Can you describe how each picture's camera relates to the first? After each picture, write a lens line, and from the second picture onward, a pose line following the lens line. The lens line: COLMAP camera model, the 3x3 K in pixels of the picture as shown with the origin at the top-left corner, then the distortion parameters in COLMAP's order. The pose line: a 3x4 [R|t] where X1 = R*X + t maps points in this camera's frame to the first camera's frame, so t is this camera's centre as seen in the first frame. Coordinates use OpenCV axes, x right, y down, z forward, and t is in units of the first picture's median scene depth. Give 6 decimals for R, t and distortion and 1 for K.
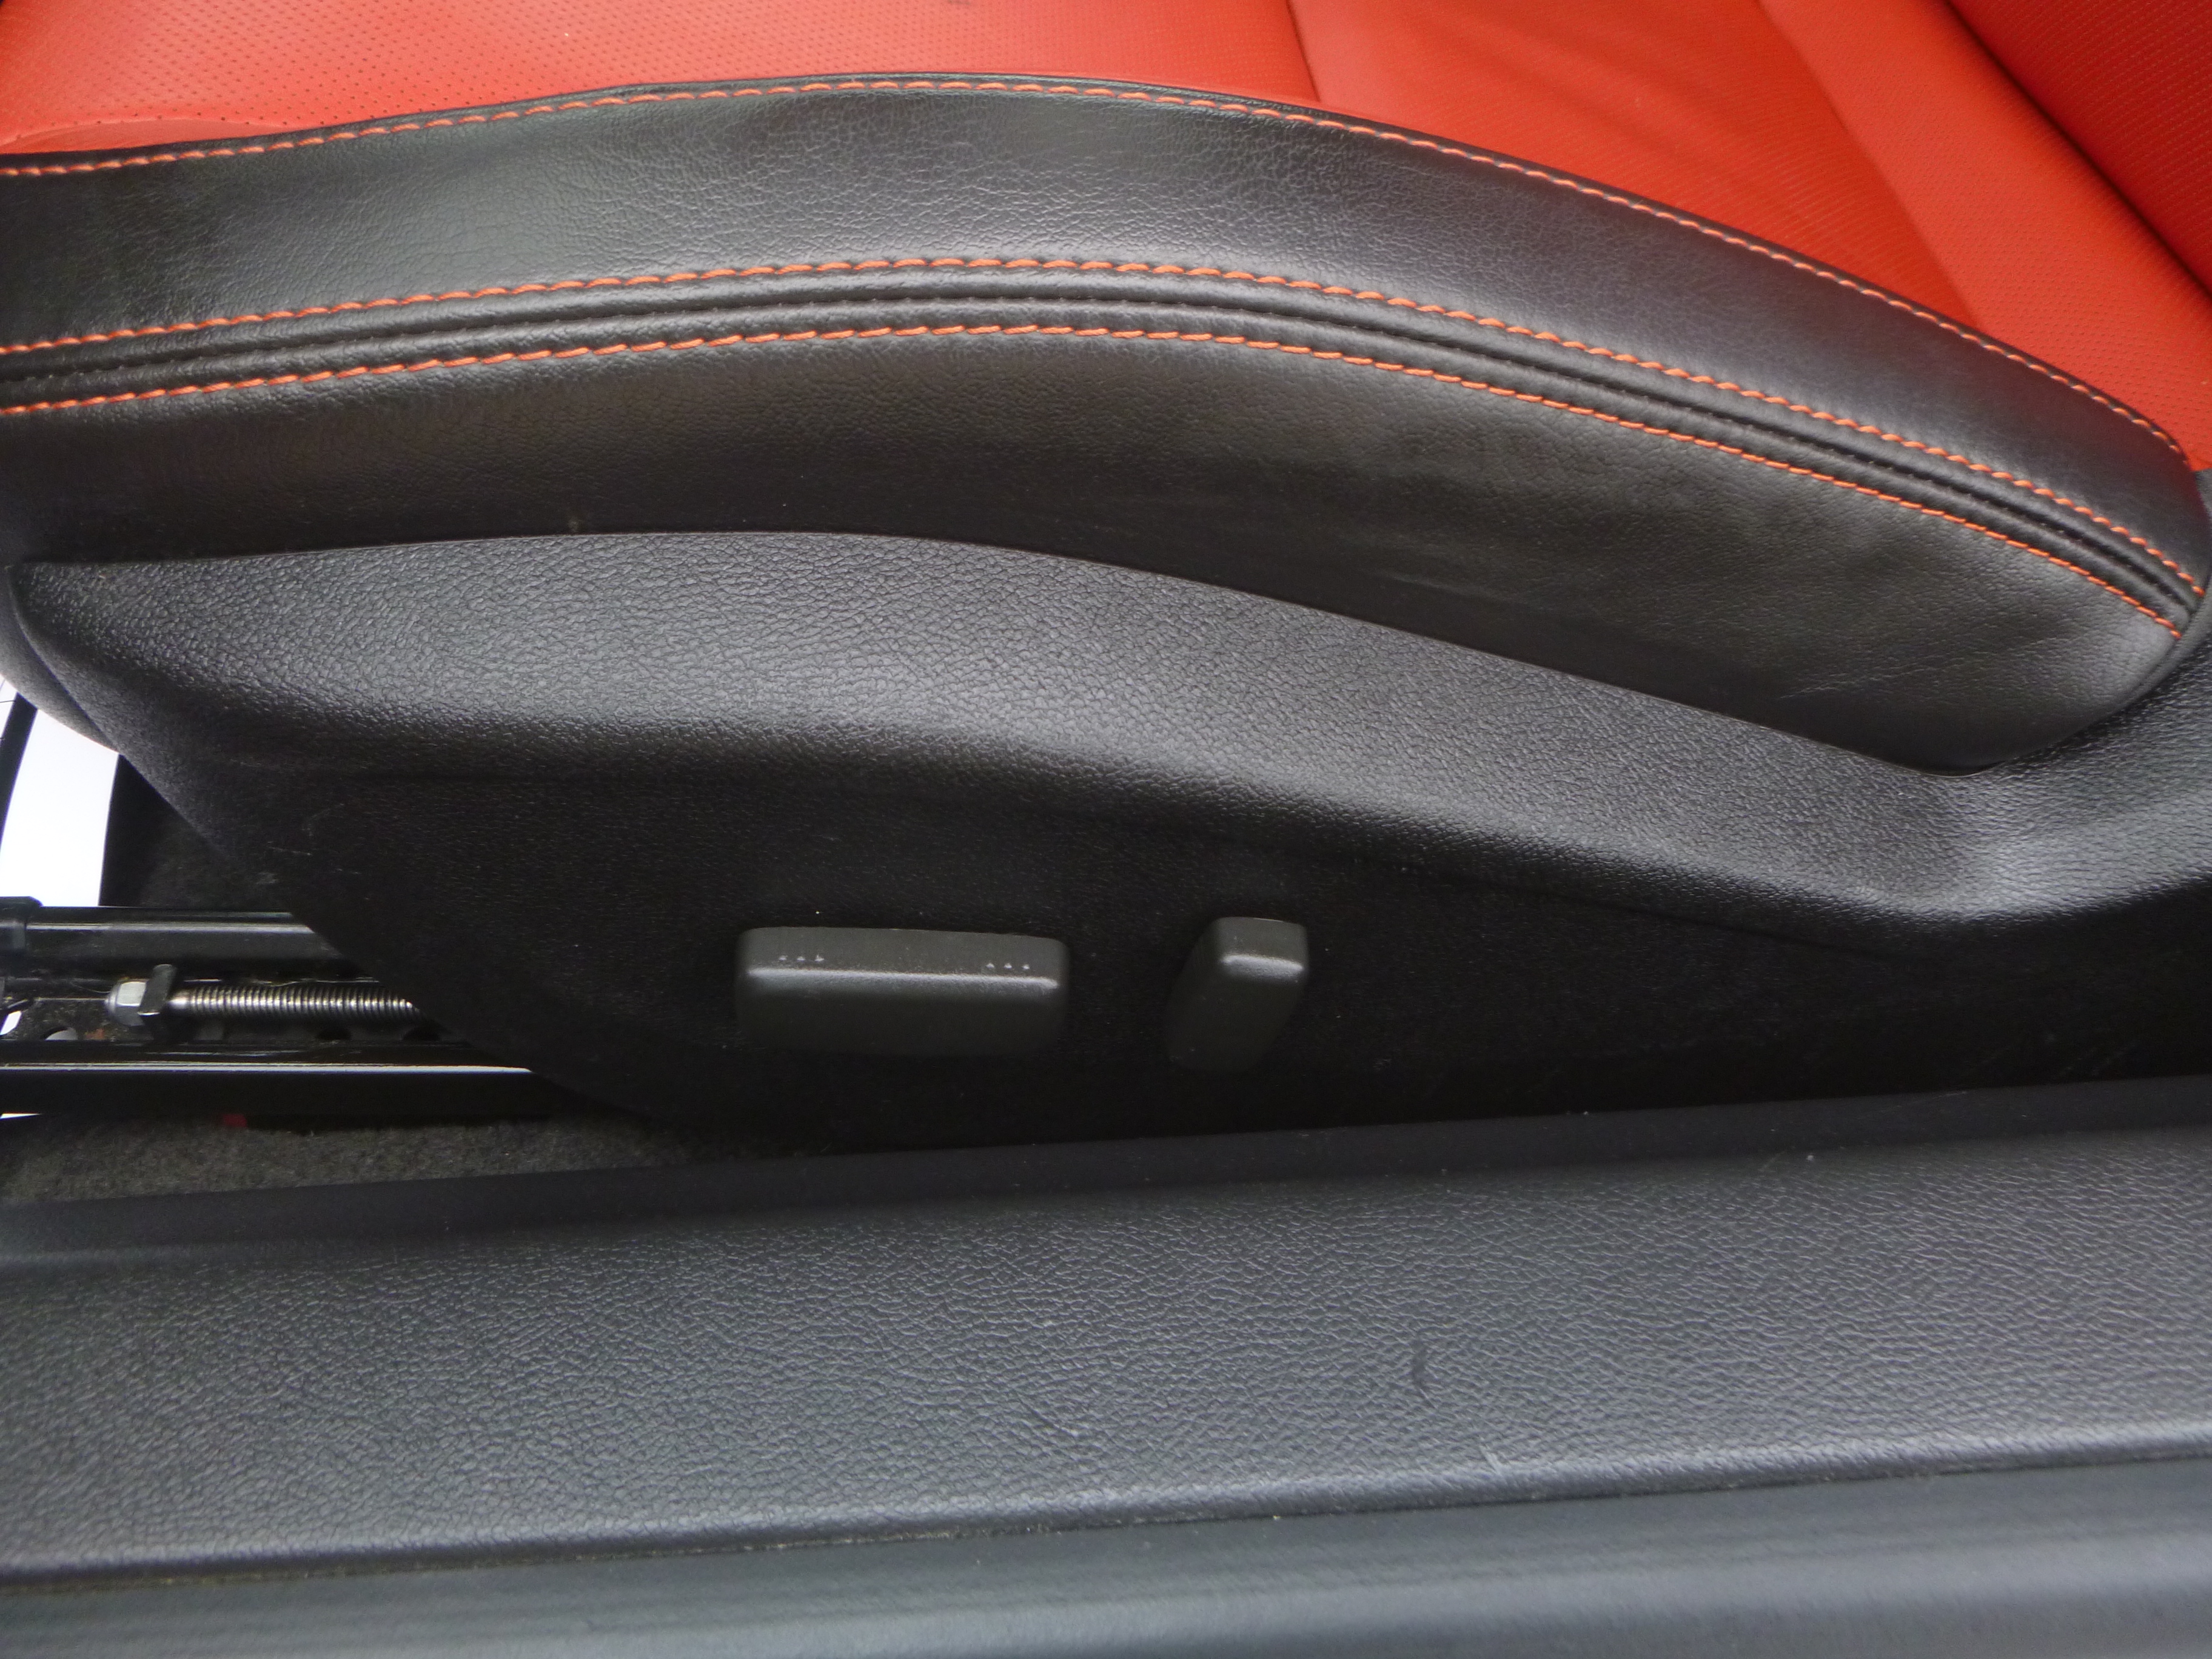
lens RADIAL K [[1632.8, 0, 1140.0], [0, 1632.8, 816.4], [0, 0, 1]] dist [-0.033700, -0.000392]
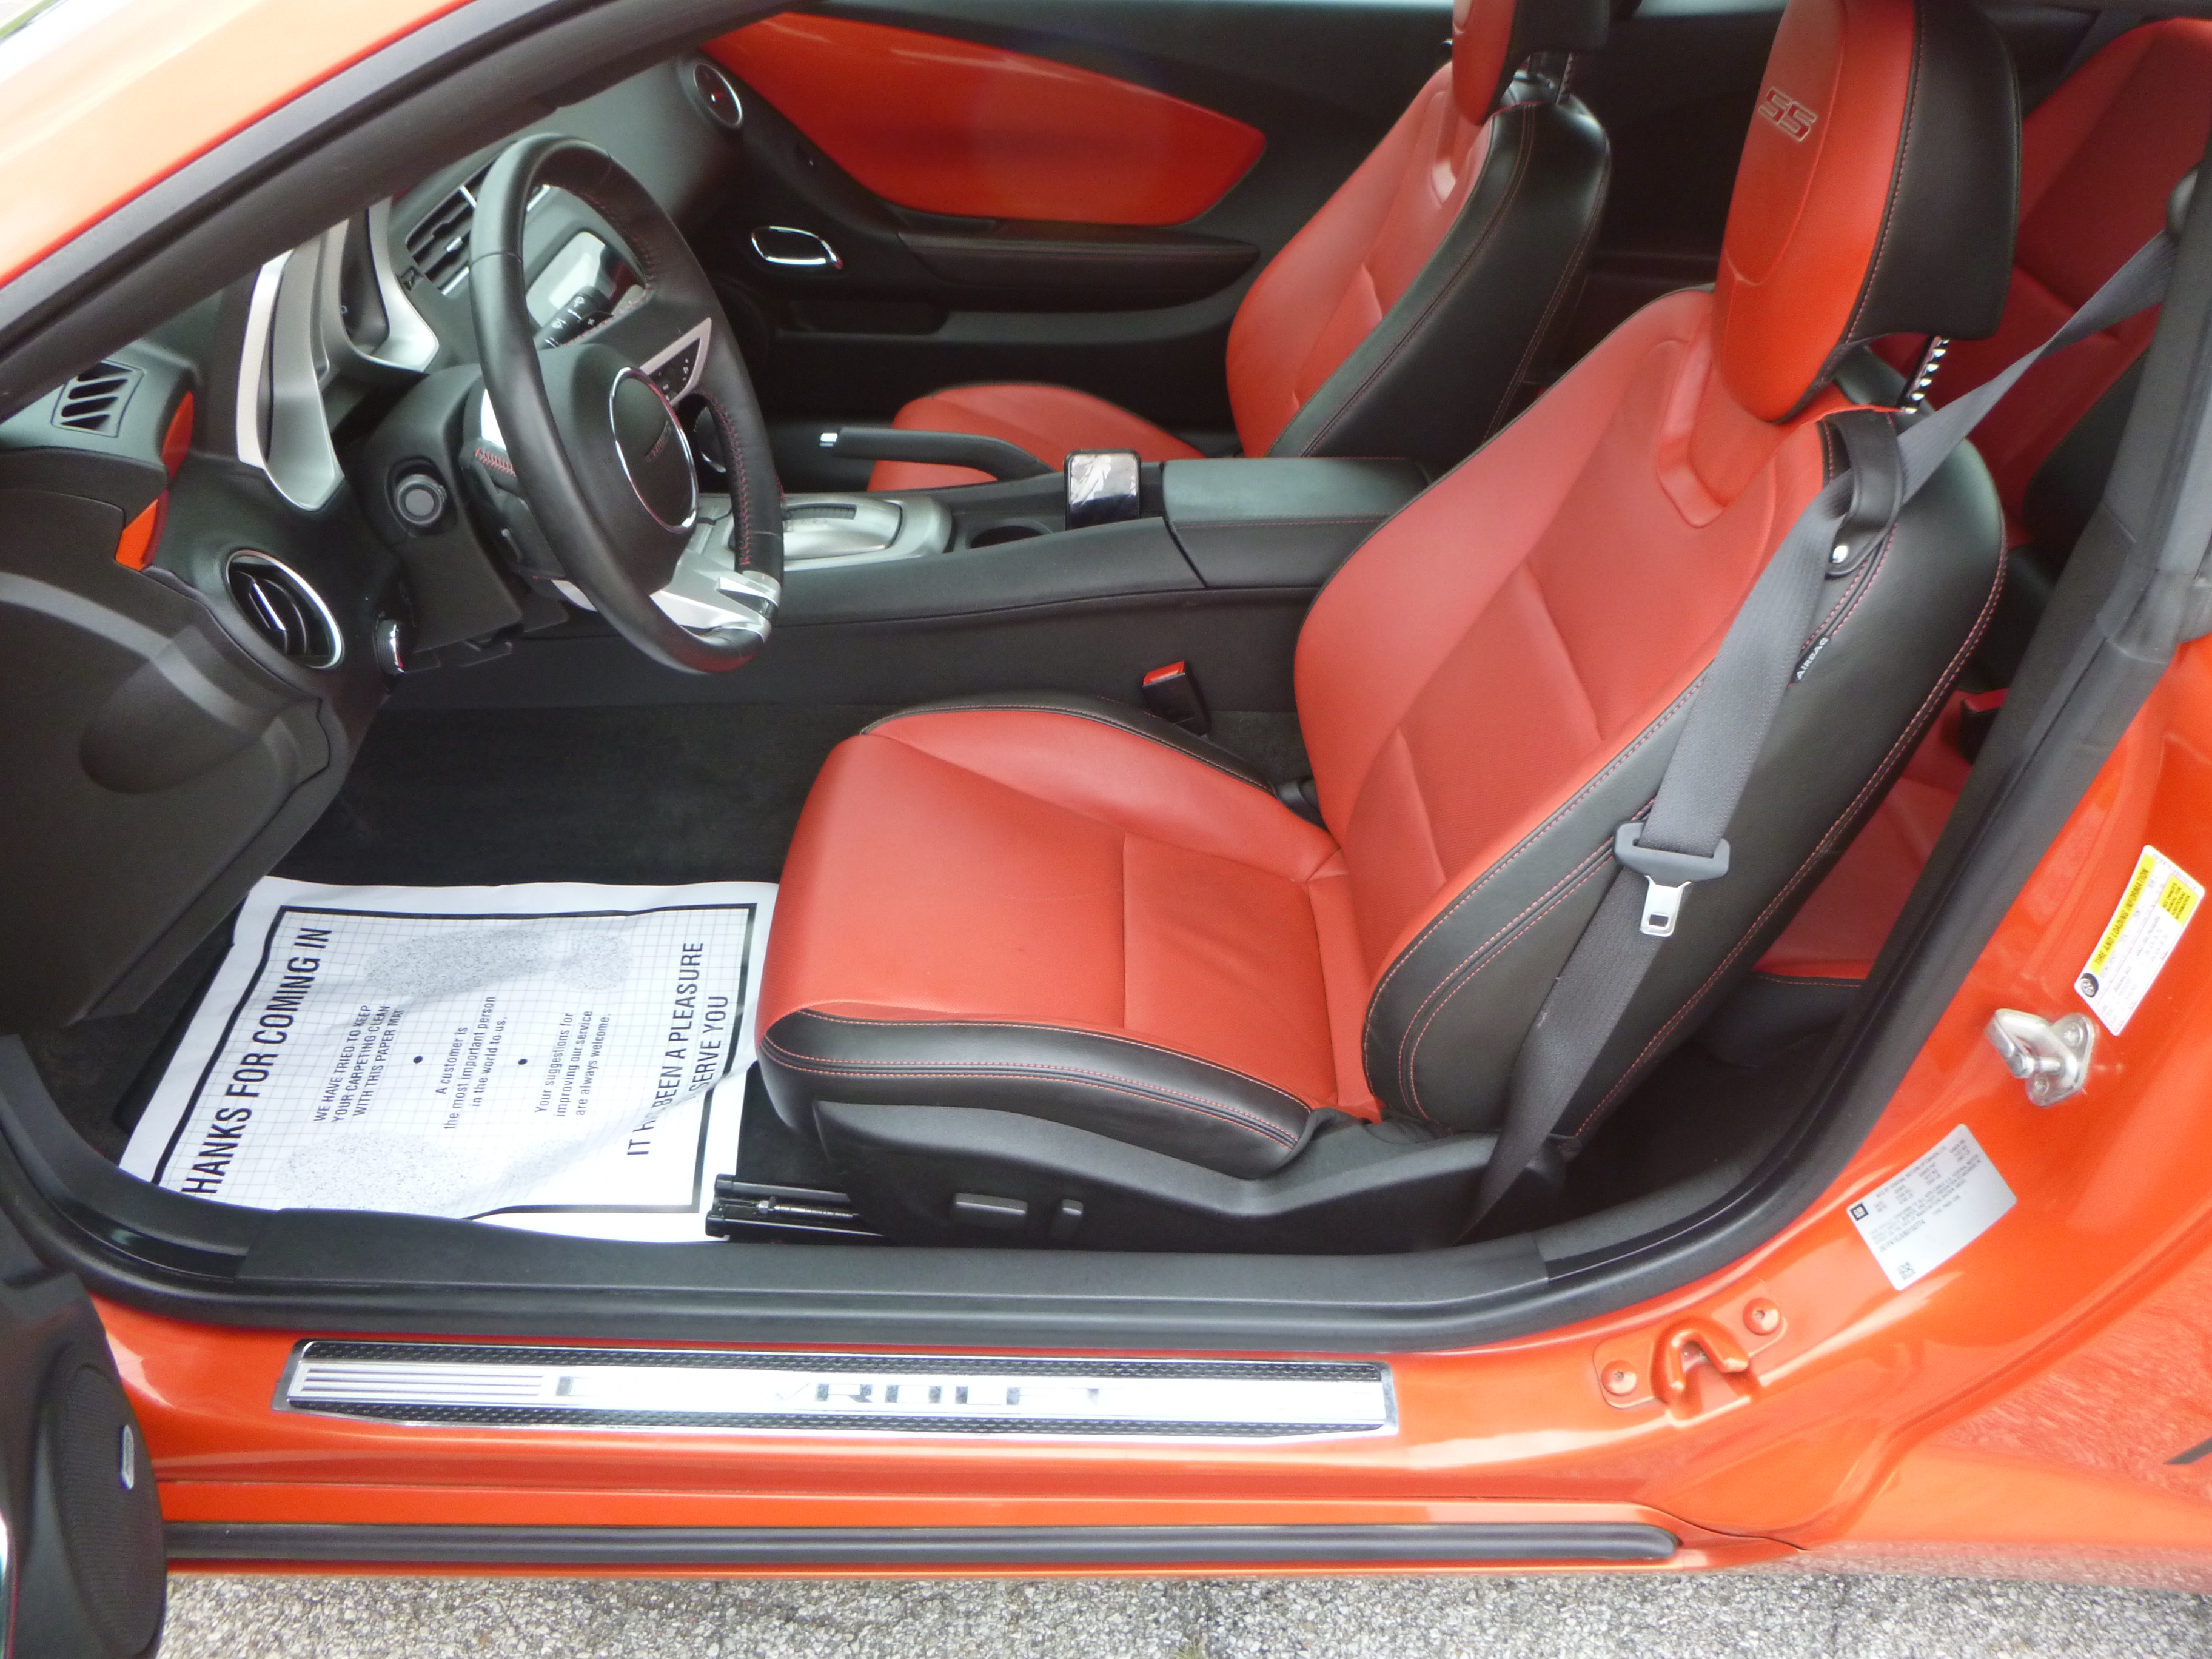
lens RADIAL K [[1632.8, 0, 1140.0], [0, 1632.8, 816.4], [0, 0, 1]] dist [-0.033700, -0.000392]
pose [[0.997014, 0.077220, -0.000585, 0.224040], [-0.075240, 0.969681, -0.232504, 0.085275], [-0.017387, 0.231854, 0.972595, -4.442690]]
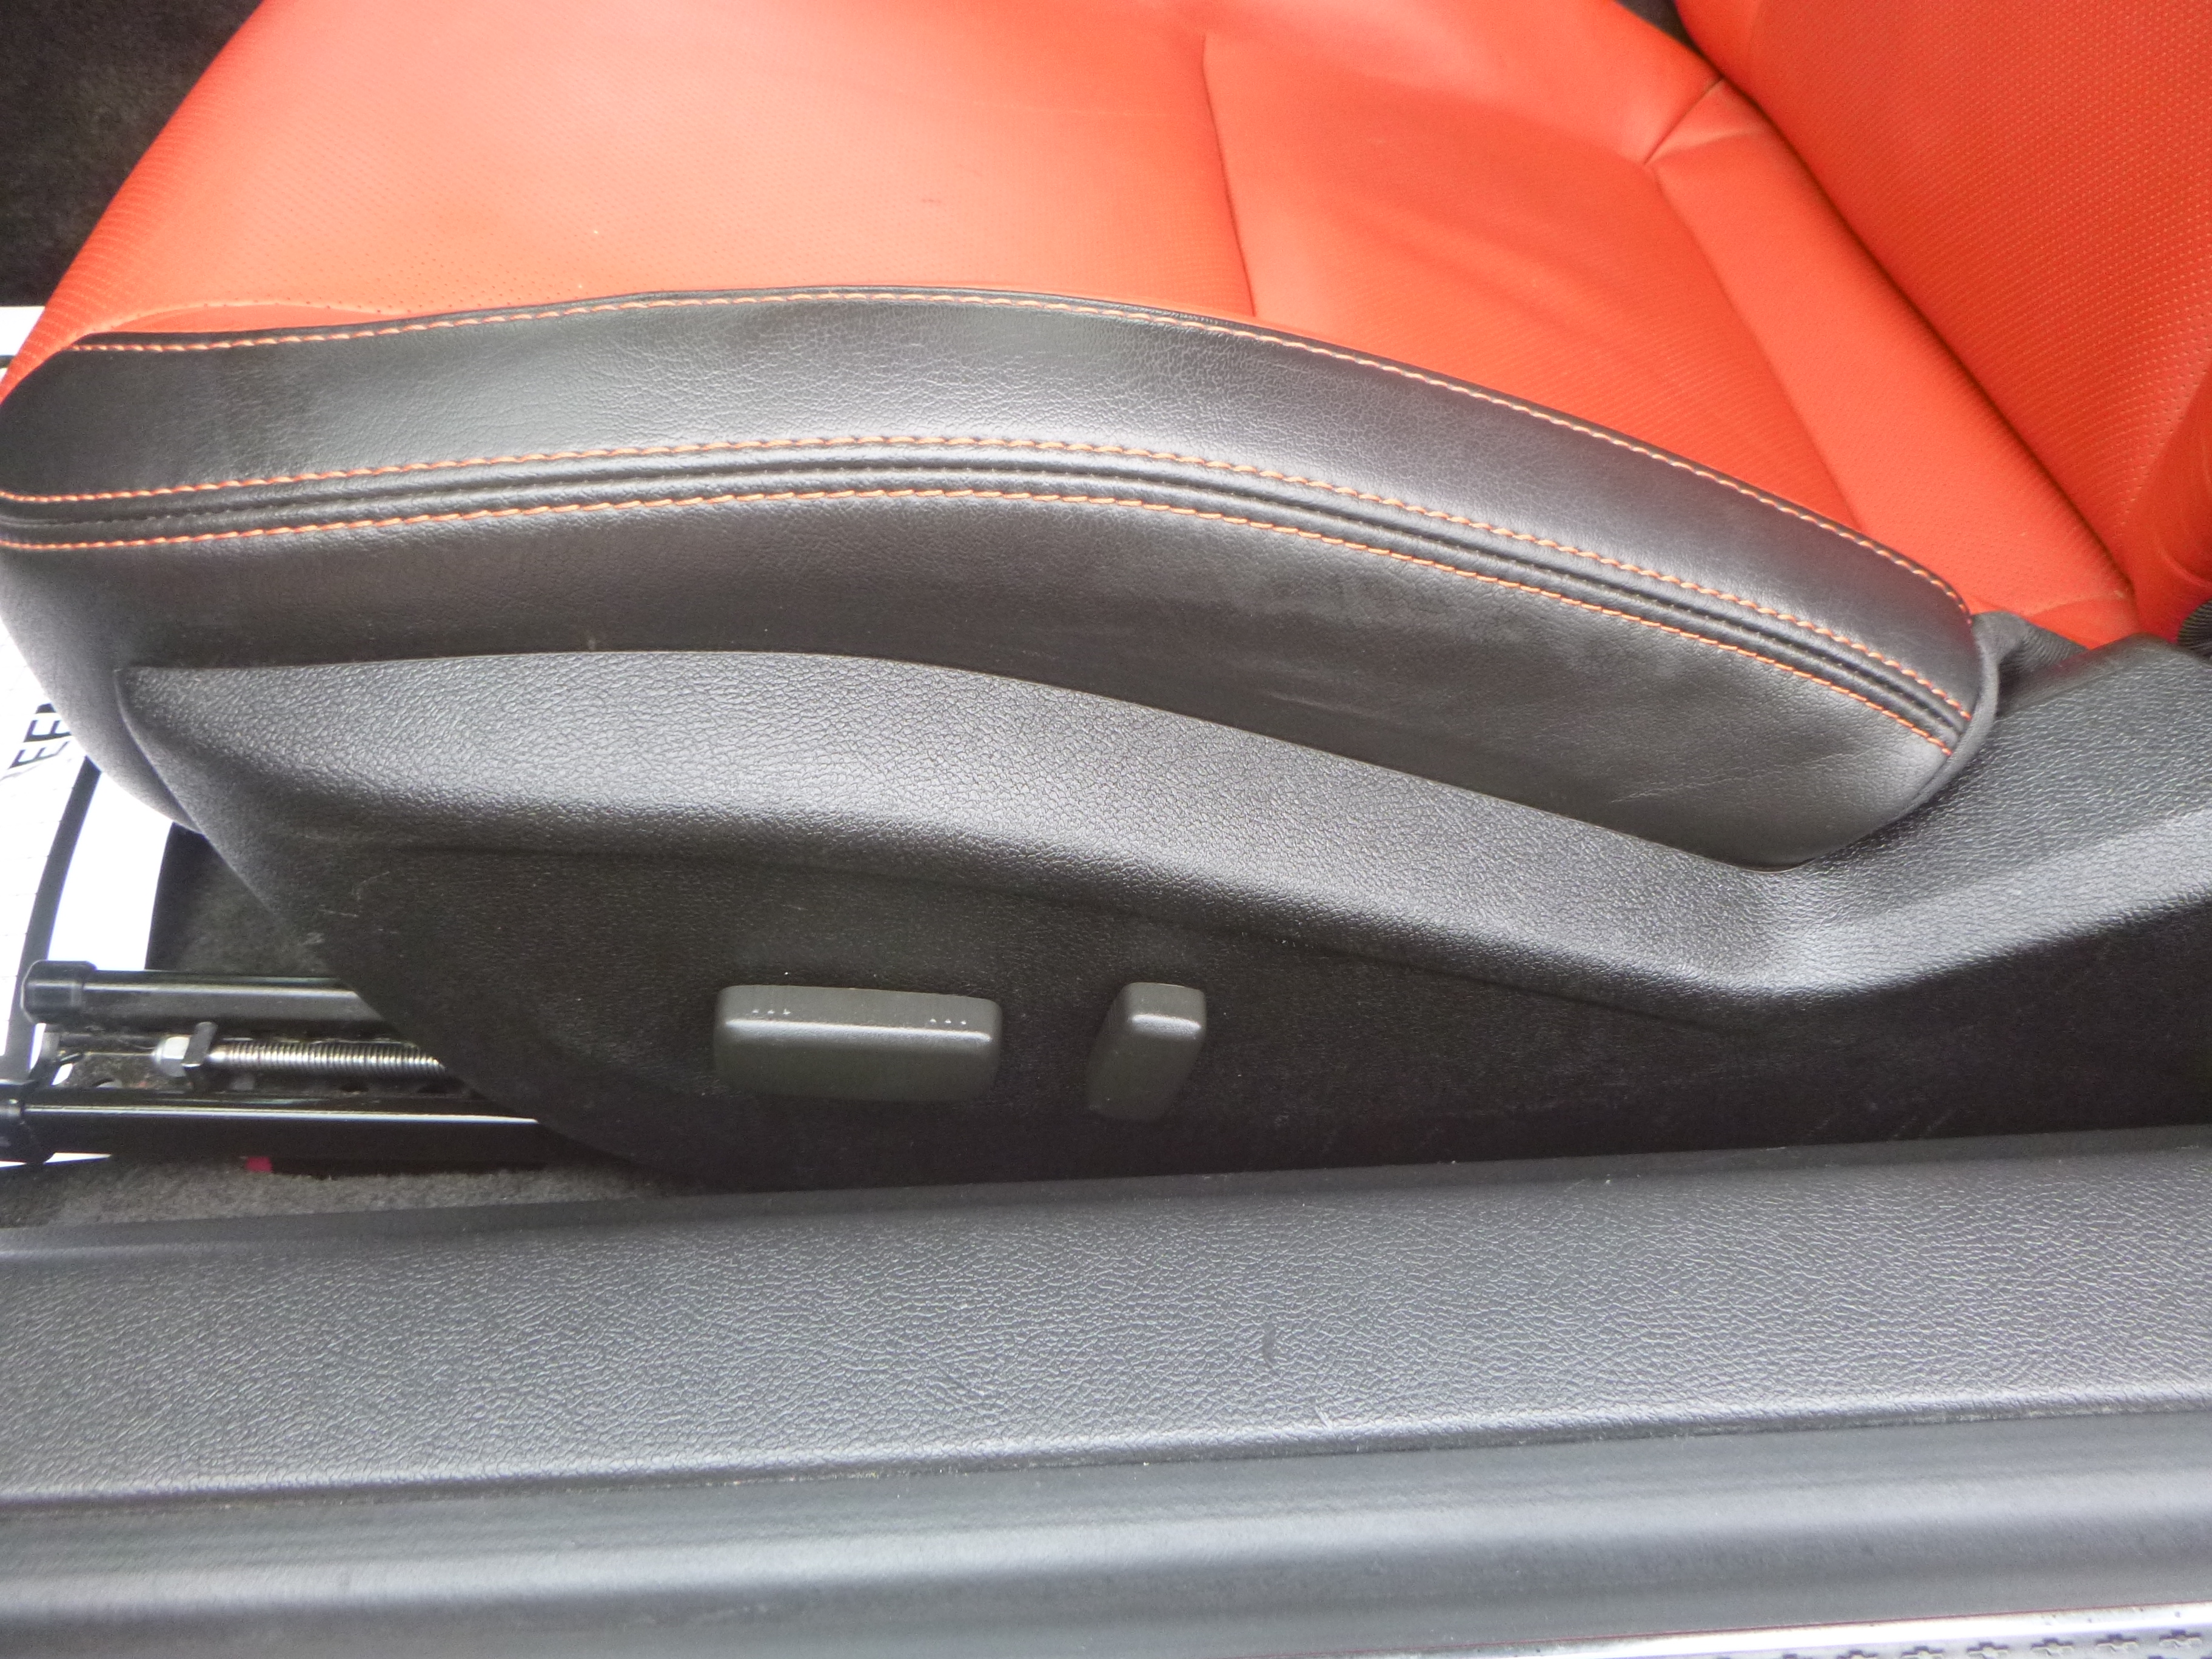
lens RADIAL K [[1632.8, 0, 1140.0], [0, 1632.8, 816.4], [0, 0, 1]] dist [-0.033700, -0.000392]
pose [[0.999894, 0.013388, 0.005720, 0.060515], [-0.012958, 0.997489, -0.069624, 0.030871], [-0.006638, 0.069542, 0.997557, -0.222708]]
